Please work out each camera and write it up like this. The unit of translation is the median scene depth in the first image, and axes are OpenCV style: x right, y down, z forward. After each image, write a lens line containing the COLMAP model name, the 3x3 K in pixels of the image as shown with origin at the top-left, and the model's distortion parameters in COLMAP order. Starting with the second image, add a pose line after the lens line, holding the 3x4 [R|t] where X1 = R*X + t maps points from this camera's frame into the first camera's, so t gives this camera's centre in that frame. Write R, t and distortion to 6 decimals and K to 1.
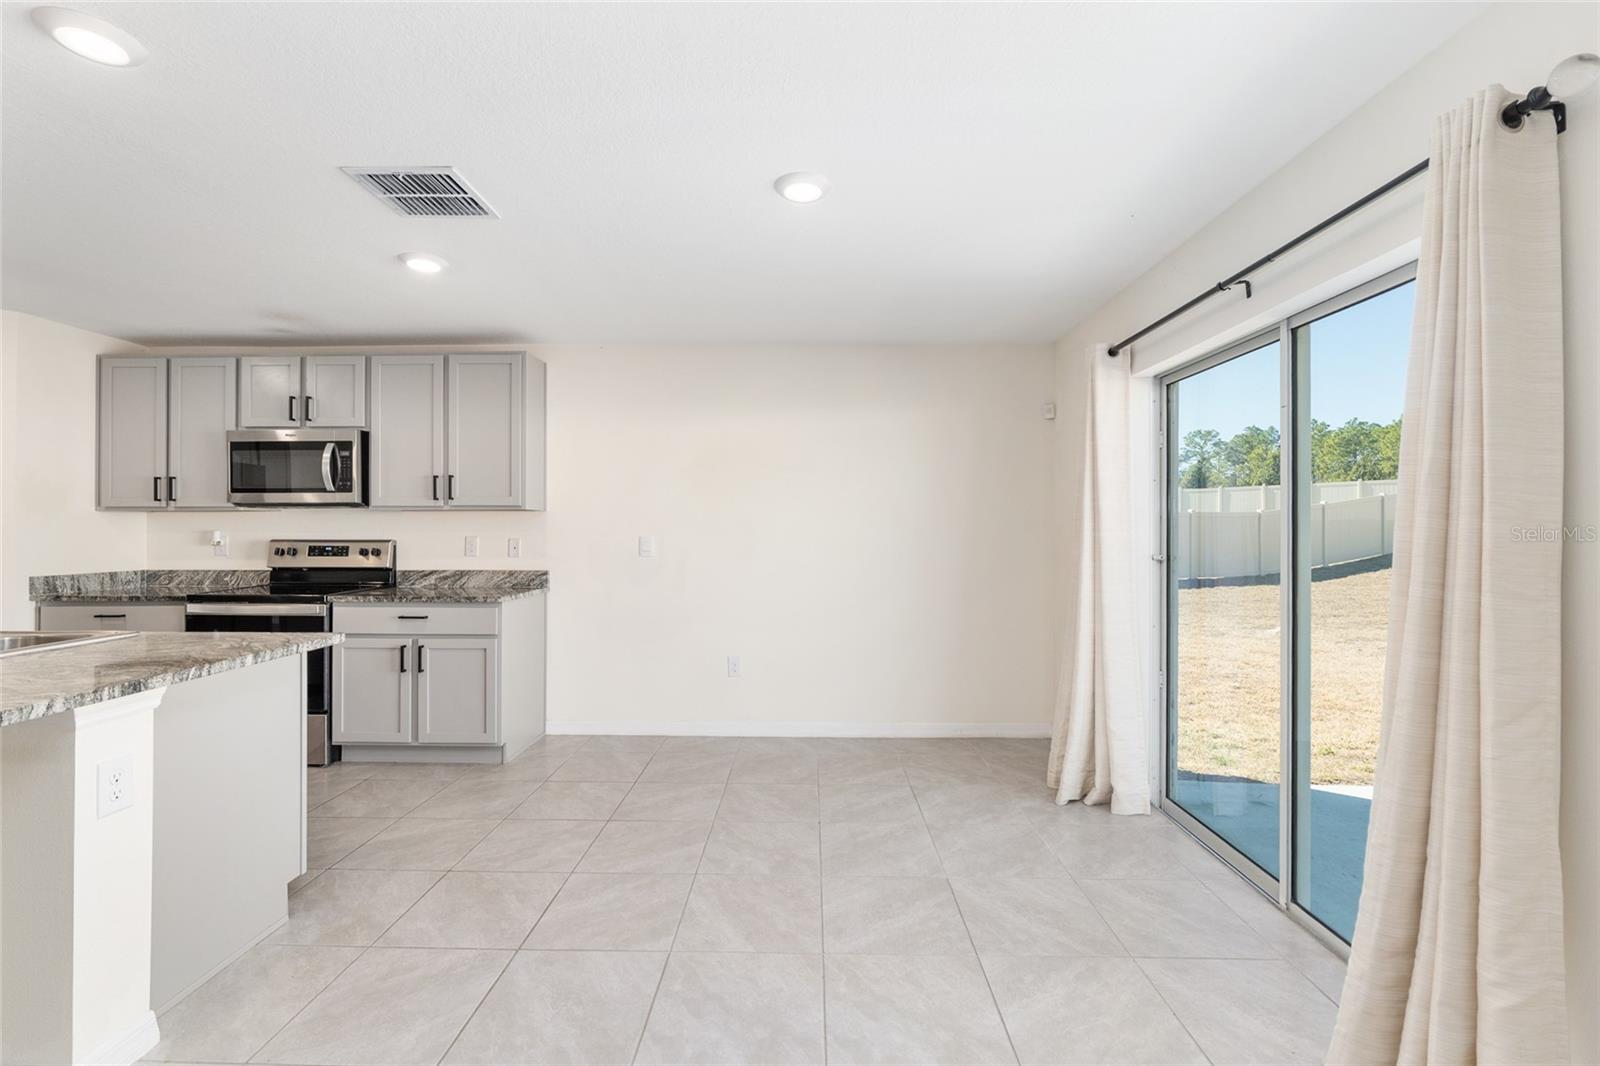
lens RADIAL K [[685.7, 0, 795.1], [0, 685.7, 526.6], [0, 0, 1]] dist [-0.007343, 0.000071]
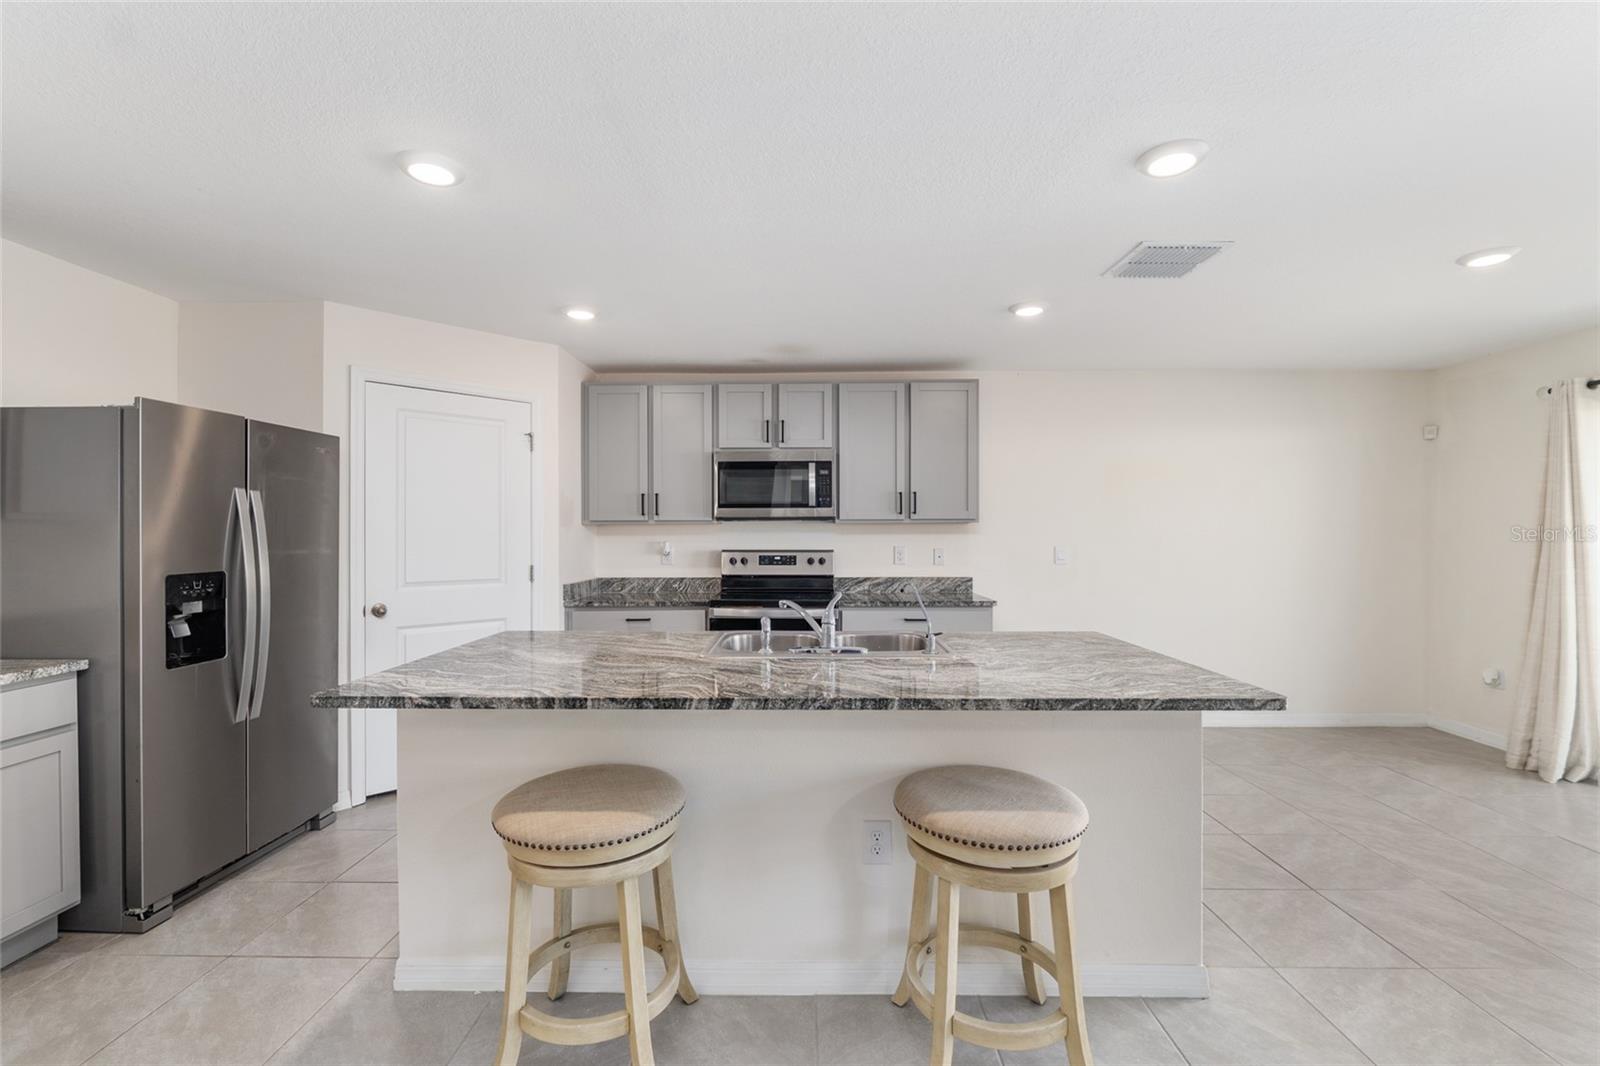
lens RADIAL K [[689.0, 0, 793.2], [0, 689.0, 533.4], [0, 0, 1]] dist [-0.004790, 0.000018]
pose [[0.999988, -0.002423, 0.004164, -0.686634], [0.002399, 0.999980, 0.005797, -0.014117], [-0.004178, -0.005787, 0.999975, -0.112229]]
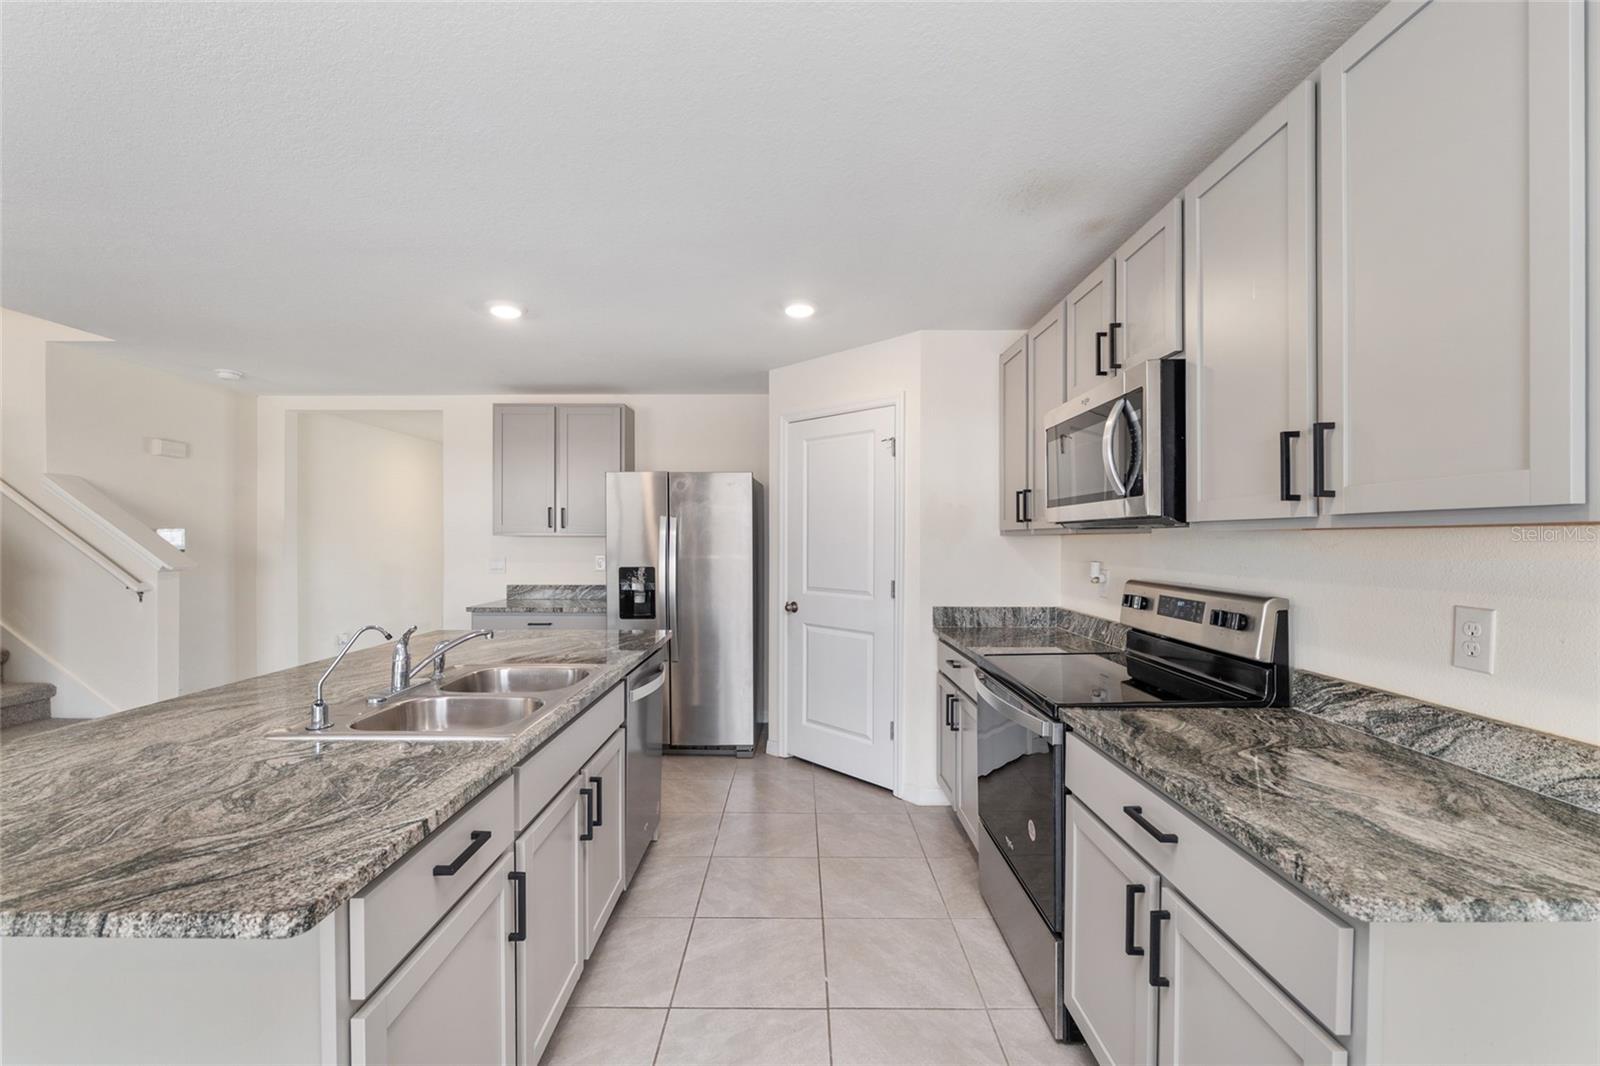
lens RADIAL K [[671.7, 0, 800.0], [0, 671.7, 533.0], [0, 0, 1]] dist [0.000565, 0.000017]
pose [[0.026040, -0.007907, -0.999630, -0.176782], [0.001484, 0.999968, -0.007871, -0.019308], [0.999660, -0.001278, 0.026051, 0.717774]]
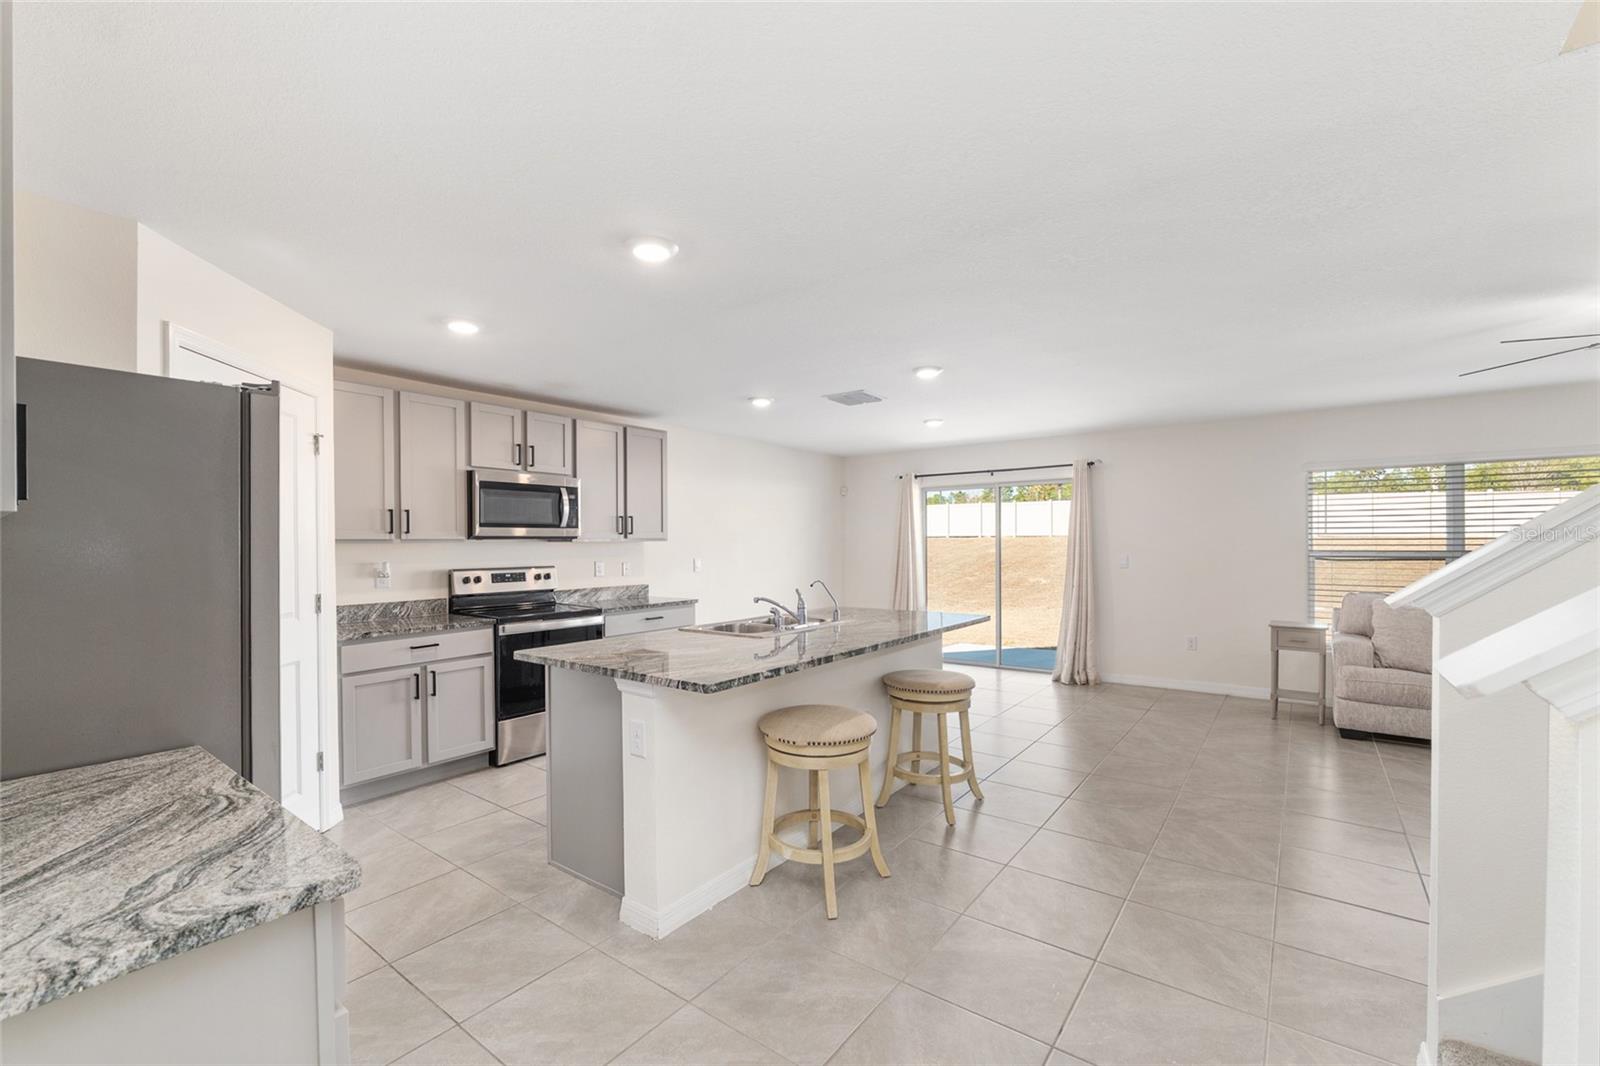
lens RADIAL K [[670.7, 0, 800.5], [0, 670.7, 548.9], [0, 0, 1]] dist [0.000720, 0.000070]
pose [[0.581292, -0.012152, 0.813605, -1.360151], [0.004168, 0.999920, 0.011957, -0.024232], [-0.813685, -0.003559, 0.581296, -0.050966]]
